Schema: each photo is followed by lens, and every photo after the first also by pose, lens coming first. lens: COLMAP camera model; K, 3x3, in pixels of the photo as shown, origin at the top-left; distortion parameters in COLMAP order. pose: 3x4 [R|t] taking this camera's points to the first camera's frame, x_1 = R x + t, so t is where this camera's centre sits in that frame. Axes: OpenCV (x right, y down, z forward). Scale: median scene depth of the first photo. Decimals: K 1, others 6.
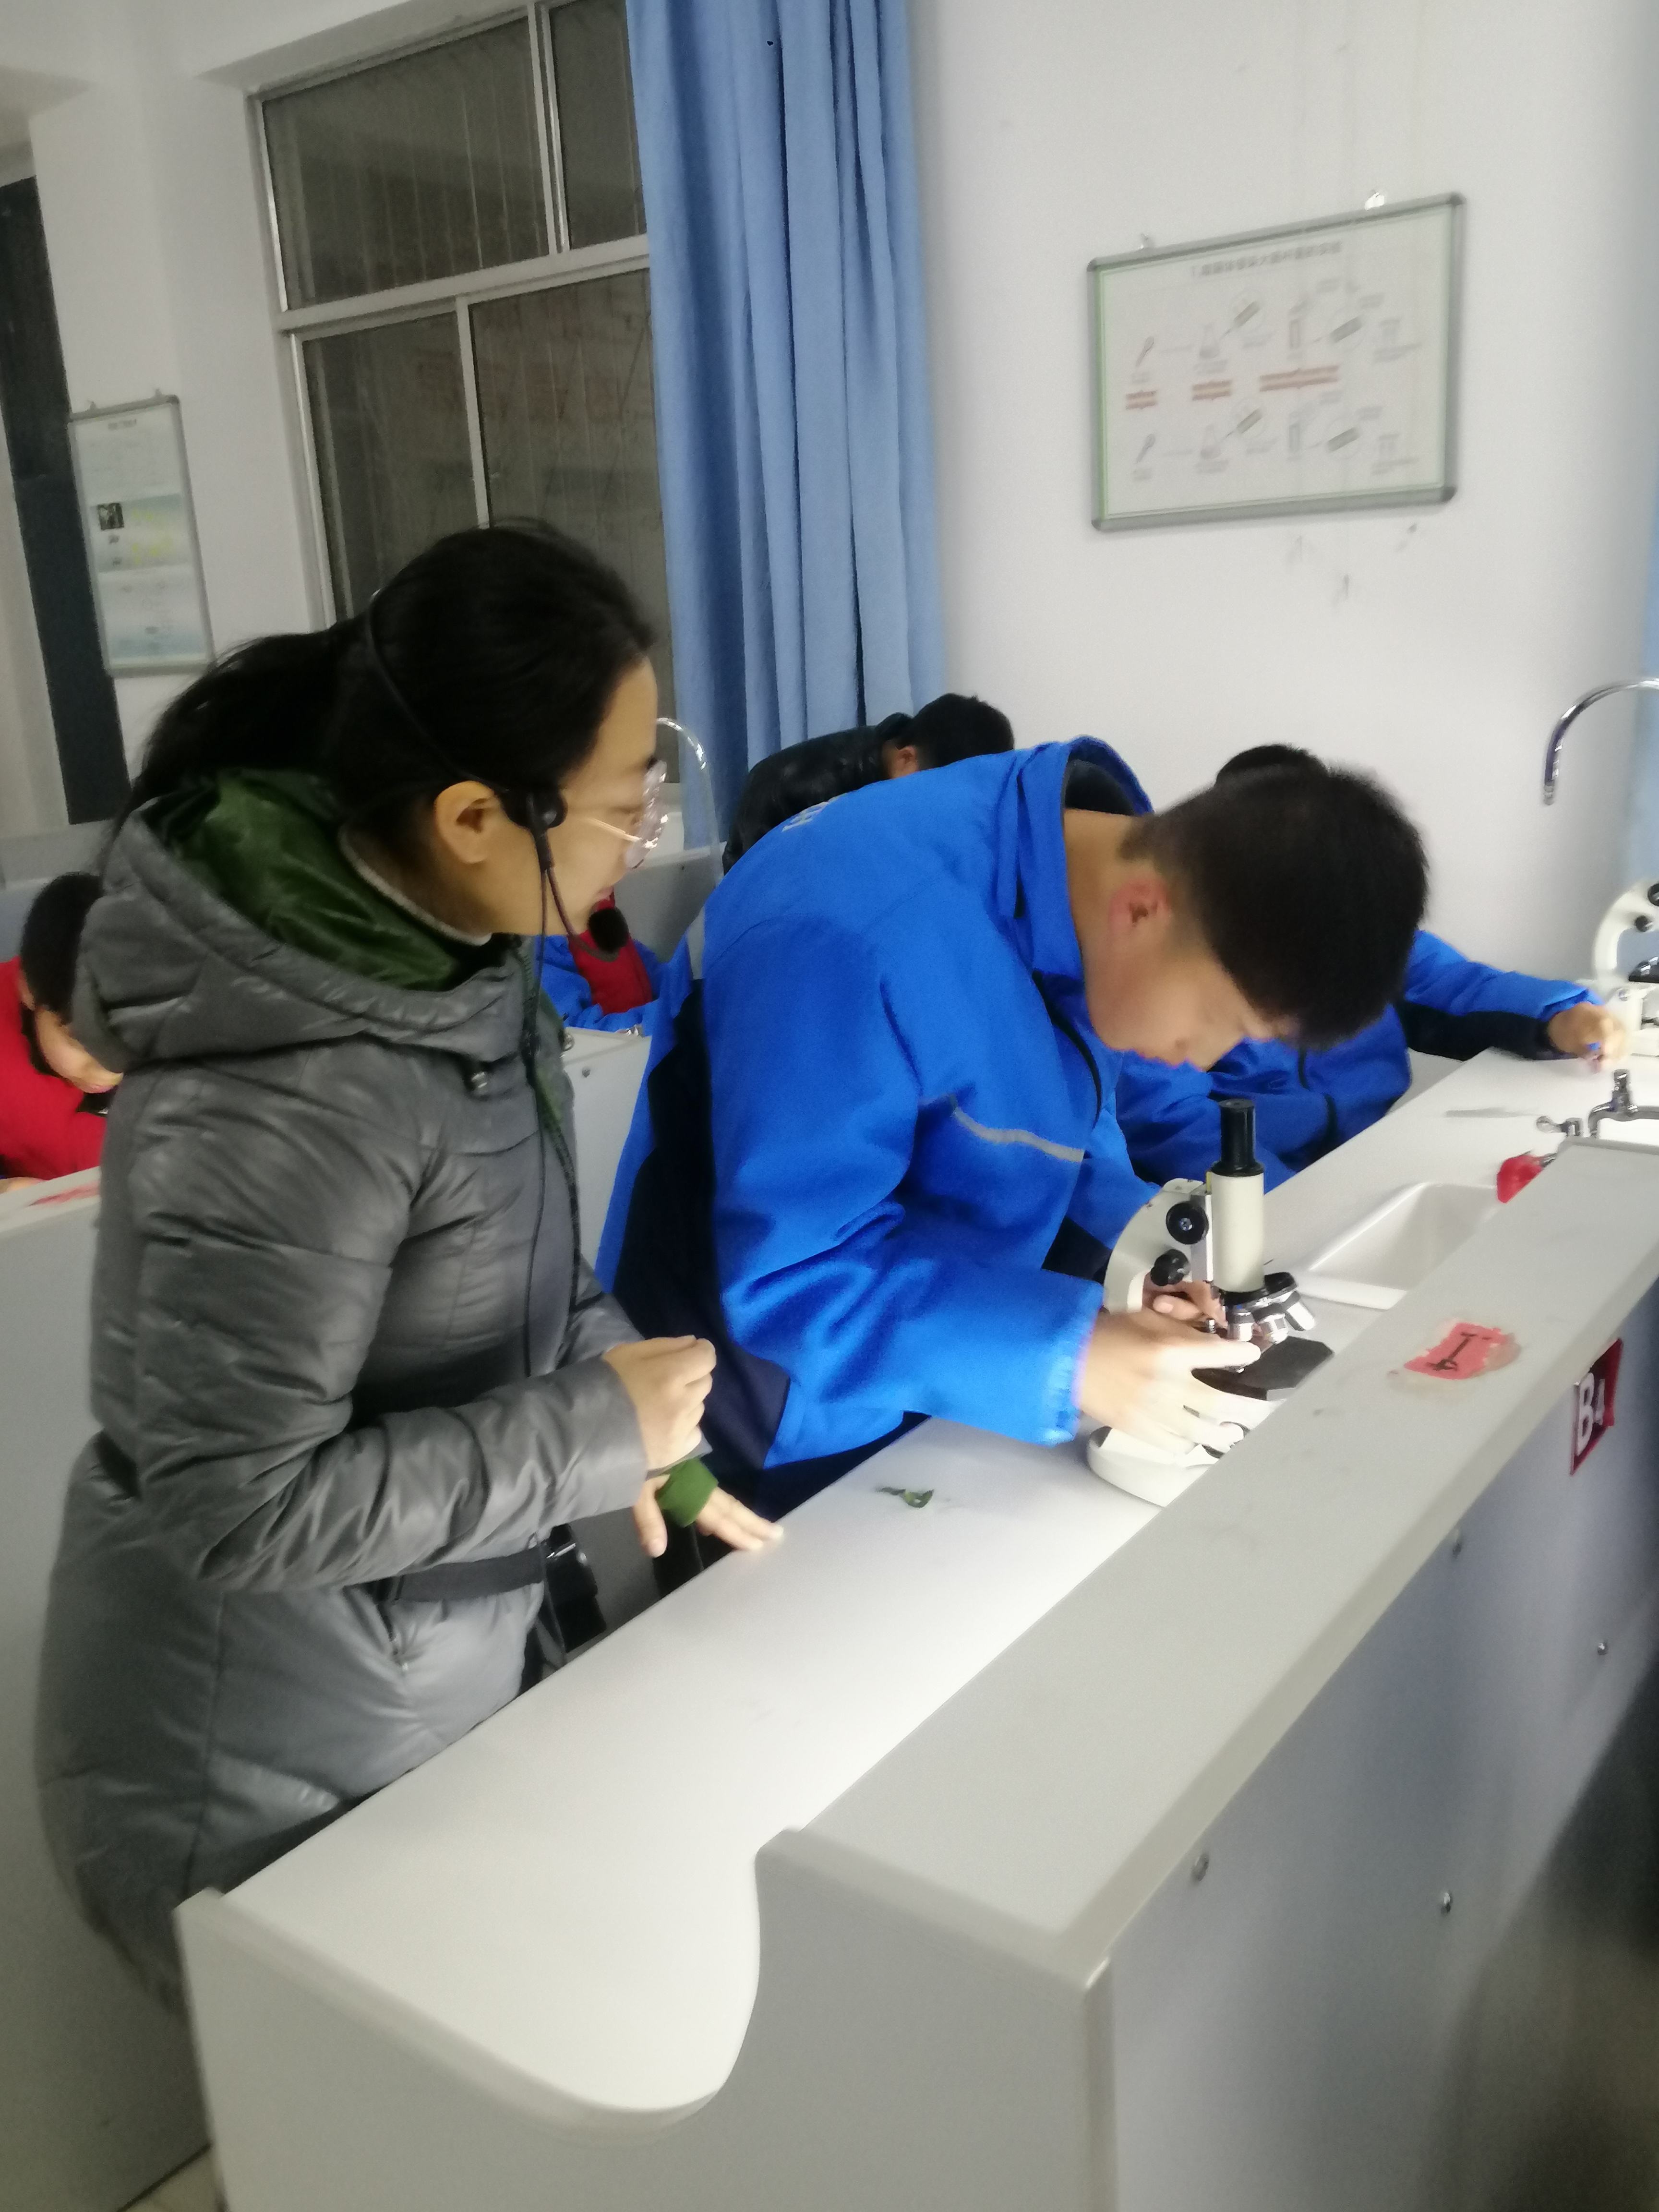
lens RADIAL K [[1837.3, 0, 829.5], [0, 1837.3, 1106.0], [0, 0, 1]] dist [0.030369, 0.002507]
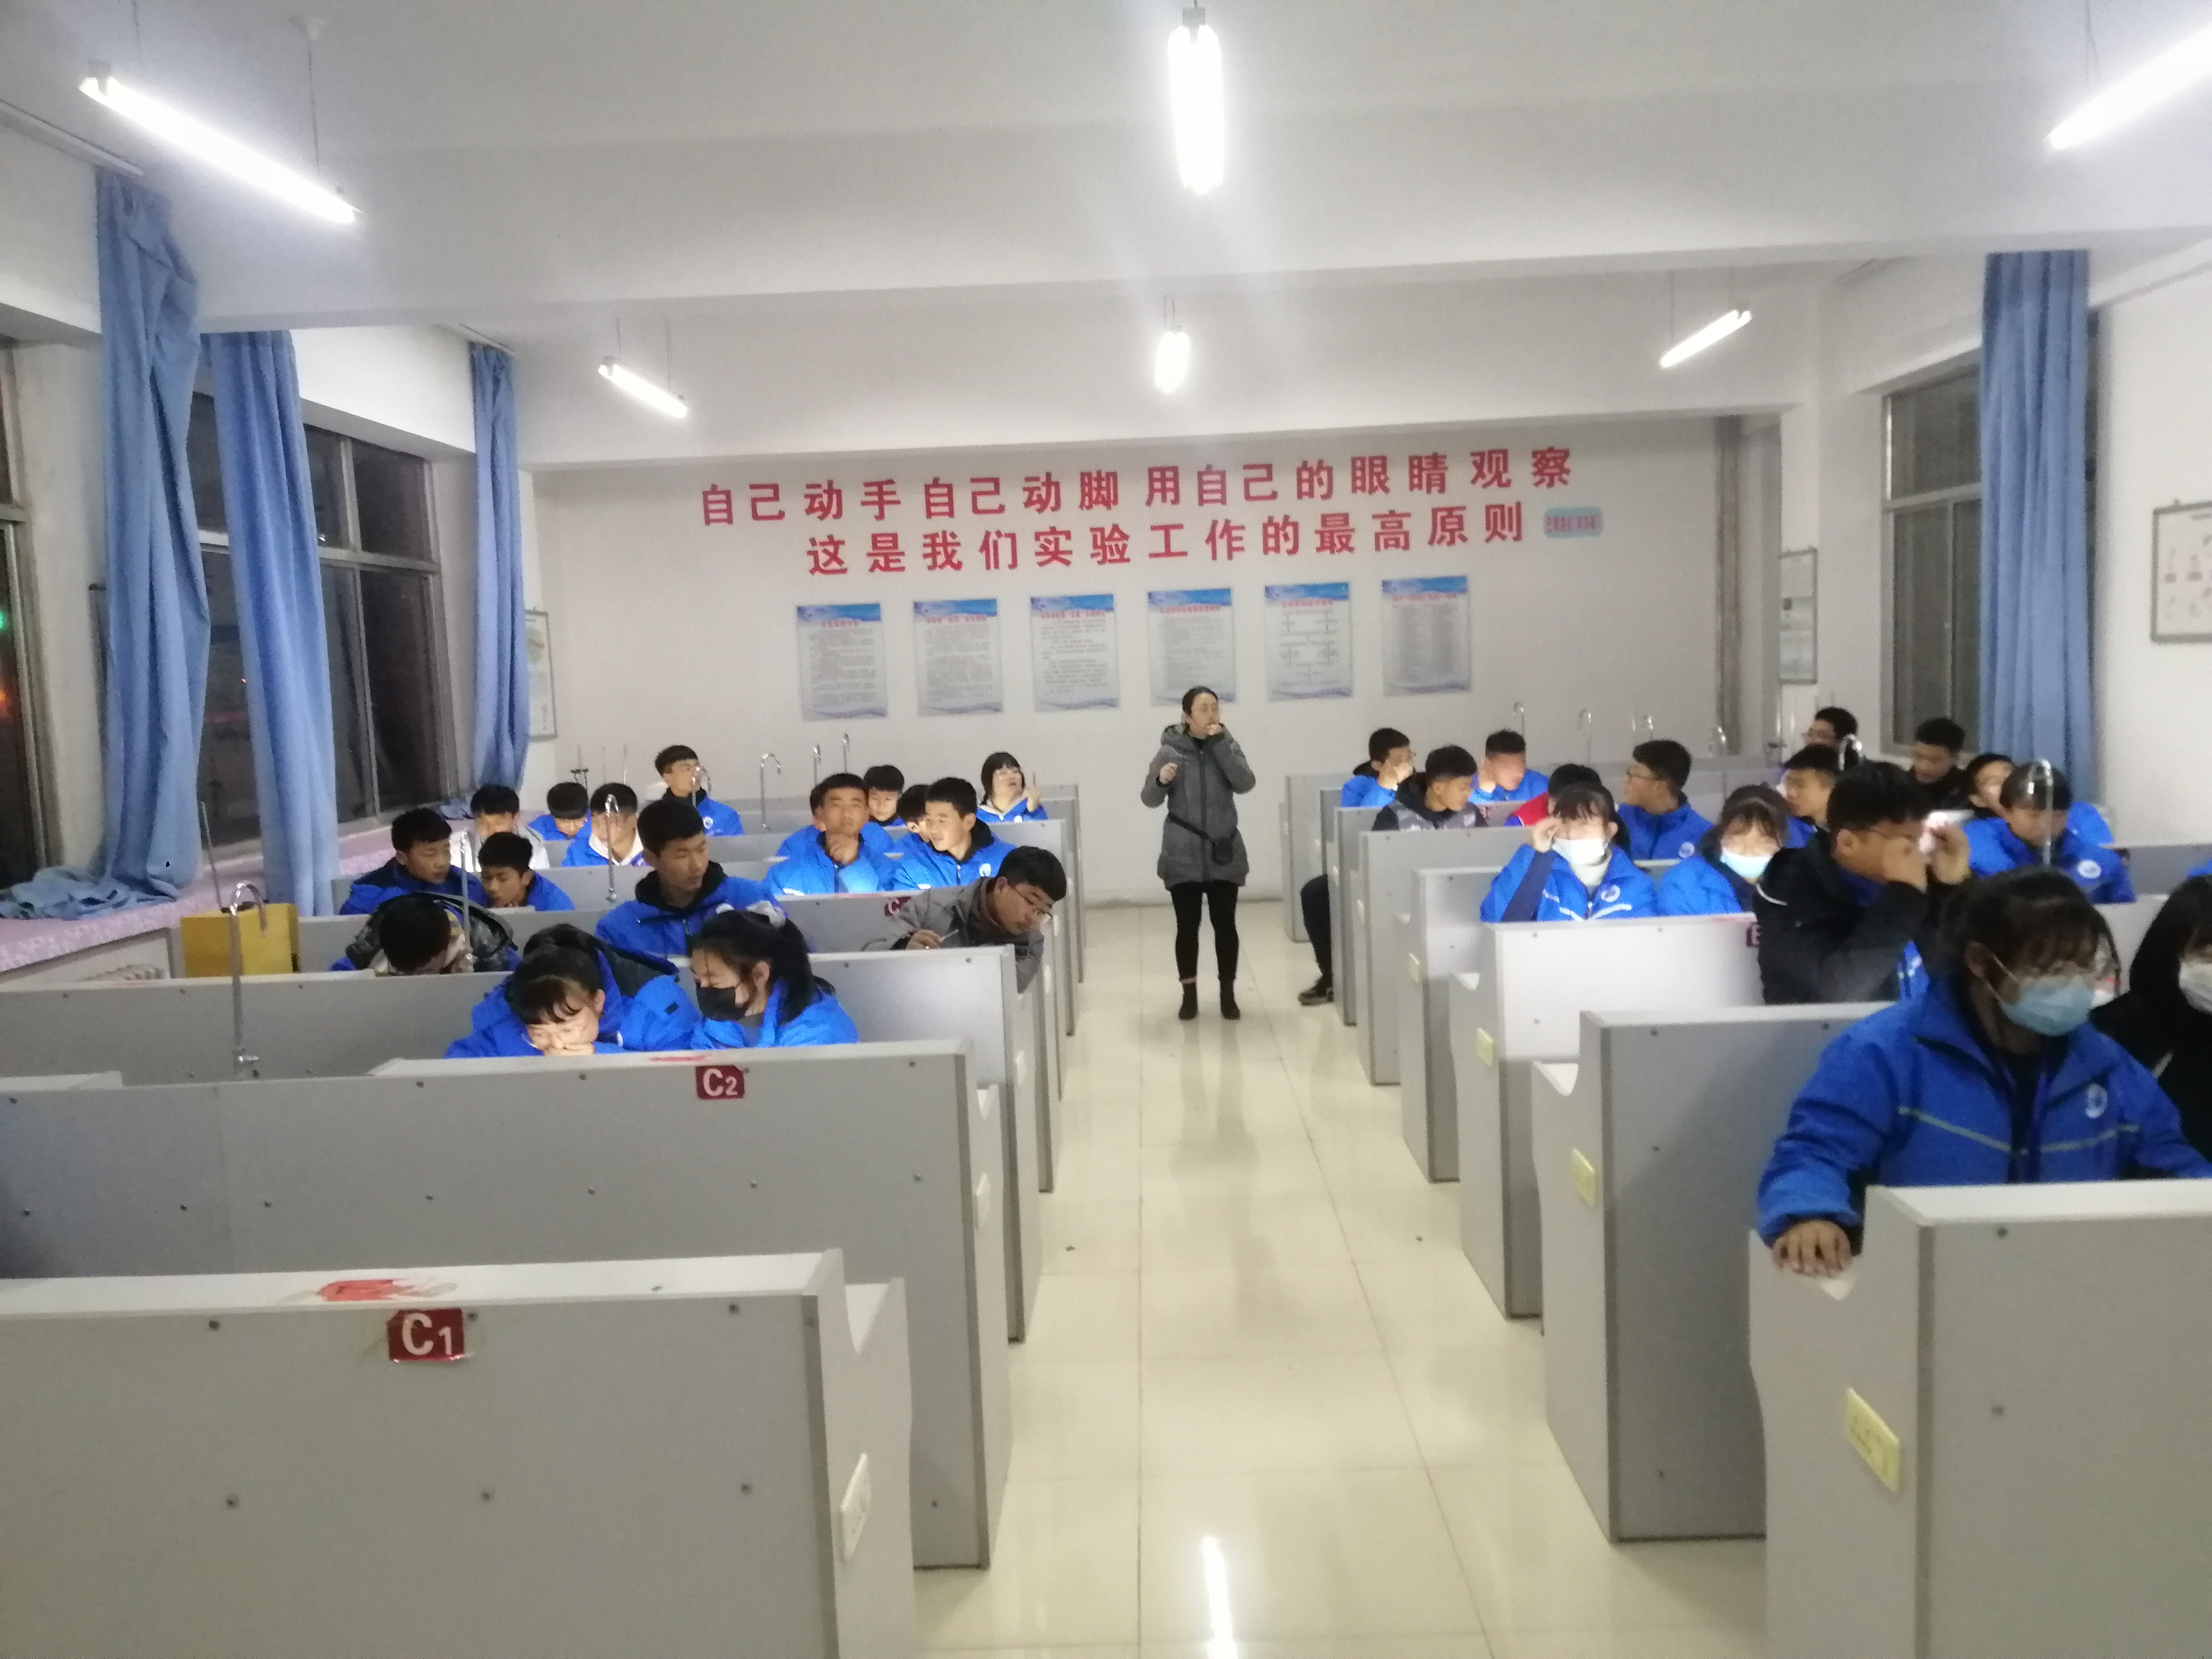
lens RADIAL K [[1600.6, 0, 1106.0], [0, 1600.6, 829.5], [0, 0, 1]] dist [0.094244, -0.181736]
pose [[0.585572, 0.117111, -0.802116, 0.910058], [-0.208622, 0.977950, -0.009518, 0.119952], [0.783315, 0.172913, 0.597092, -0.827486]]
